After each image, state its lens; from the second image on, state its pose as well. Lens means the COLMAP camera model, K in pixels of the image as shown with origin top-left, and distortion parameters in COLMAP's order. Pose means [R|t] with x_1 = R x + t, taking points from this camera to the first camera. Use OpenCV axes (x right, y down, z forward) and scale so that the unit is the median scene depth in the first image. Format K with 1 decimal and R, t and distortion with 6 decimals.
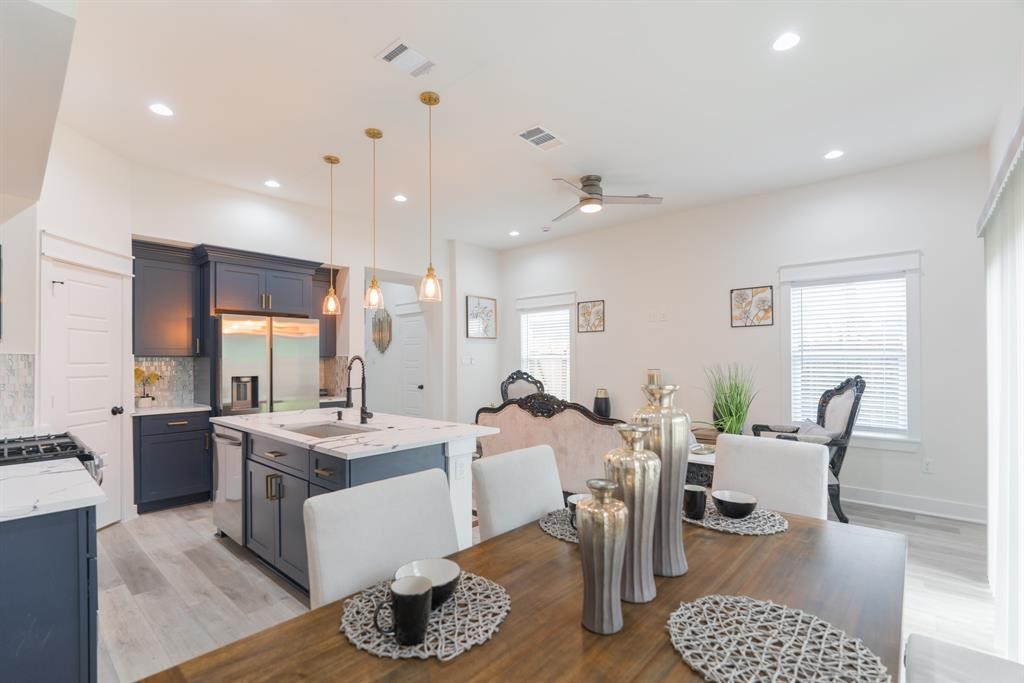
lens RADIAL K [[450.4, 0, 504.4], [0, 450.4, 359.2], [0, 0, 1]] dist [-0.005255, -0.000349]
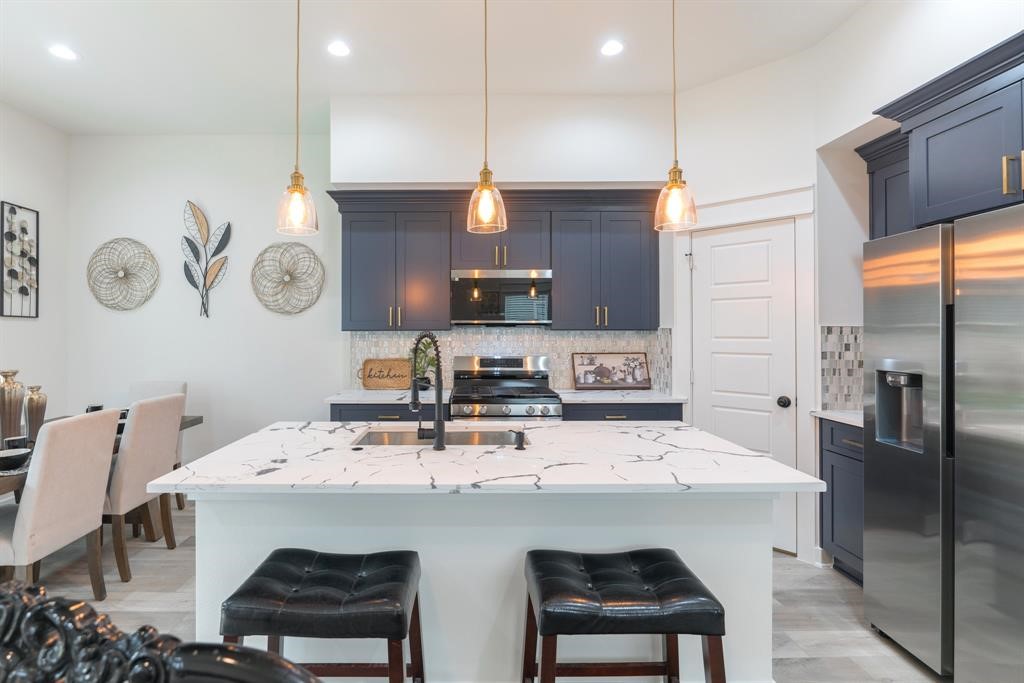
lens RADIAL K [[497.7, 0, 484.8], [0, 497.7, 329.5], [0, 0, 1]] dist [-0.004378, 0.000006]
pose [[-0.720819, 0.004502, -0.693109, 0.054823], [0.007560, 0.999970, -0.001367, -0.006845], [0.693082, -0.006225, -0.720832, 1.102585]]
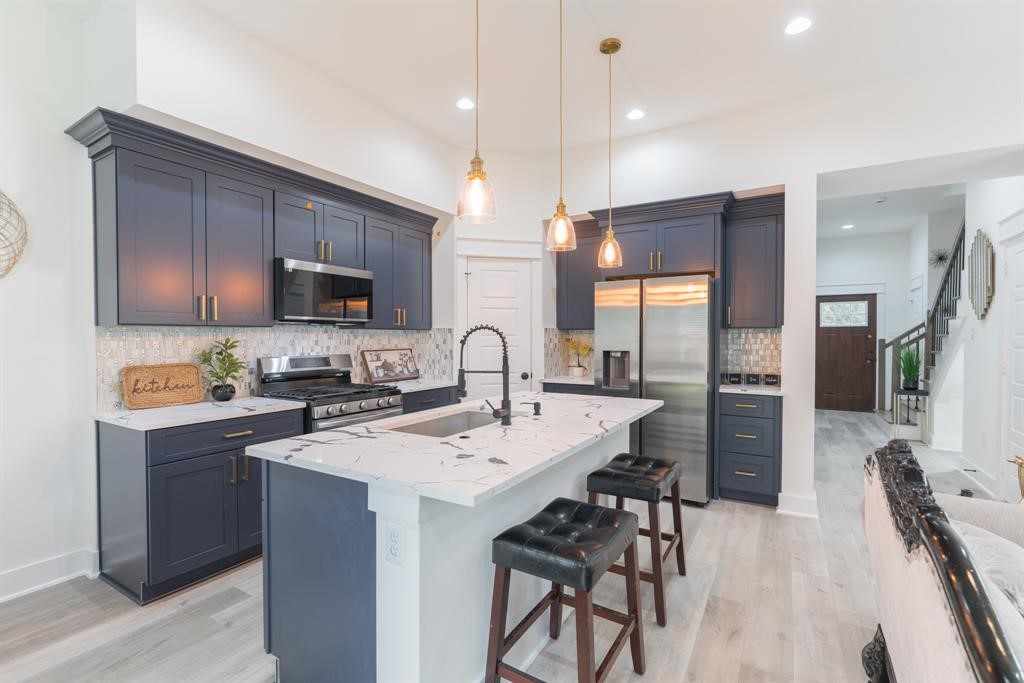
lens RADIAL K [[450.4, 0, 515.8], [0, 450.4, 343.4], [0, 0, 1]] dist [-0.005255, -0.000349]
pose [[0.207521, 0.020480, -0.978016, 0.246089], [0.001906, 0.999770, 0.021340, 0.004478], [0.978229, -0.006293, 0.207434, 0.642644]]
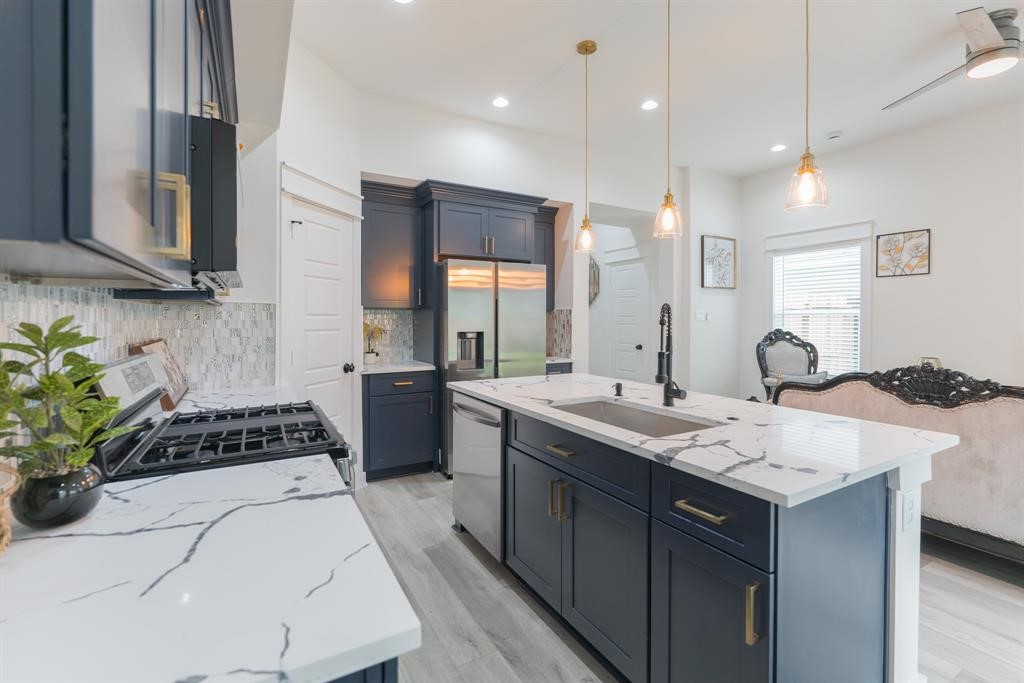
lens RADIAL K [[450.4, 0, 522.1], [0, 450.4, 323.5], [0, 0, 1]] dist [-0.005255, -0.000349]
pose [[0.953514, 0.009437, -0.301201, -0.230730], [-0.004960, 0.999866, 0.015626, 0.008437], [0.301308, -0.013406, 0.953433, 0.217502]]
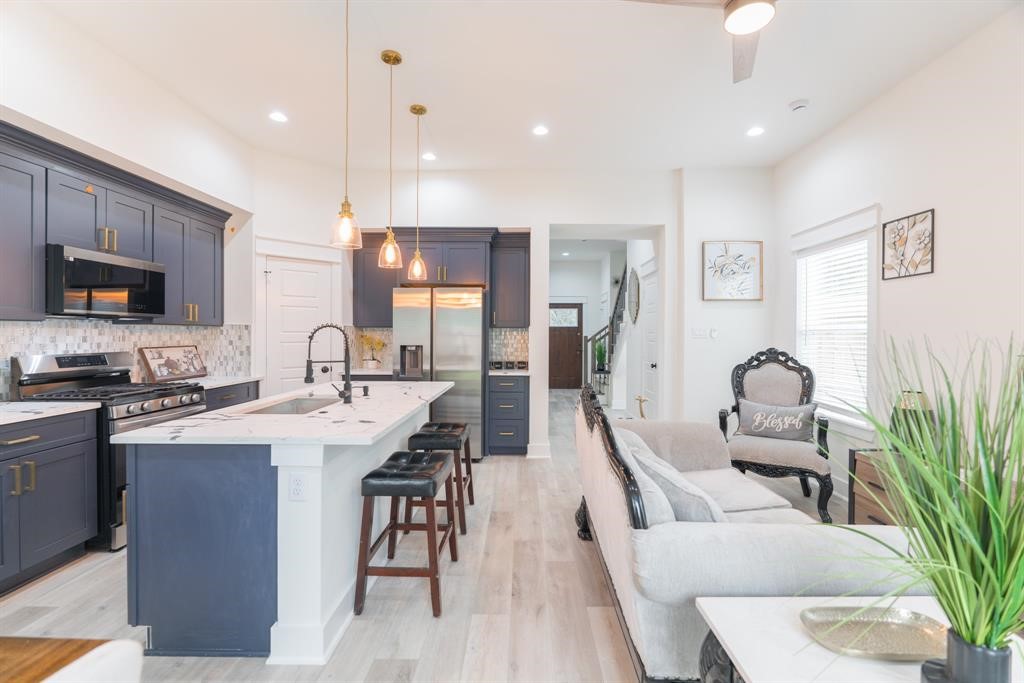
lens RADIAL K [[450.4, 0, 515.7], [0, 450.4, 338.1], [0, 0, 1]] dist [-0.005255, -0.000349]
pose [[0.671470, 0.014656, -0.740887, 0.386462], [-0.005105, 0.999872, 0.015152, 0.003802], [0.741015, -0.006392, 0.671459, 0.478487]]
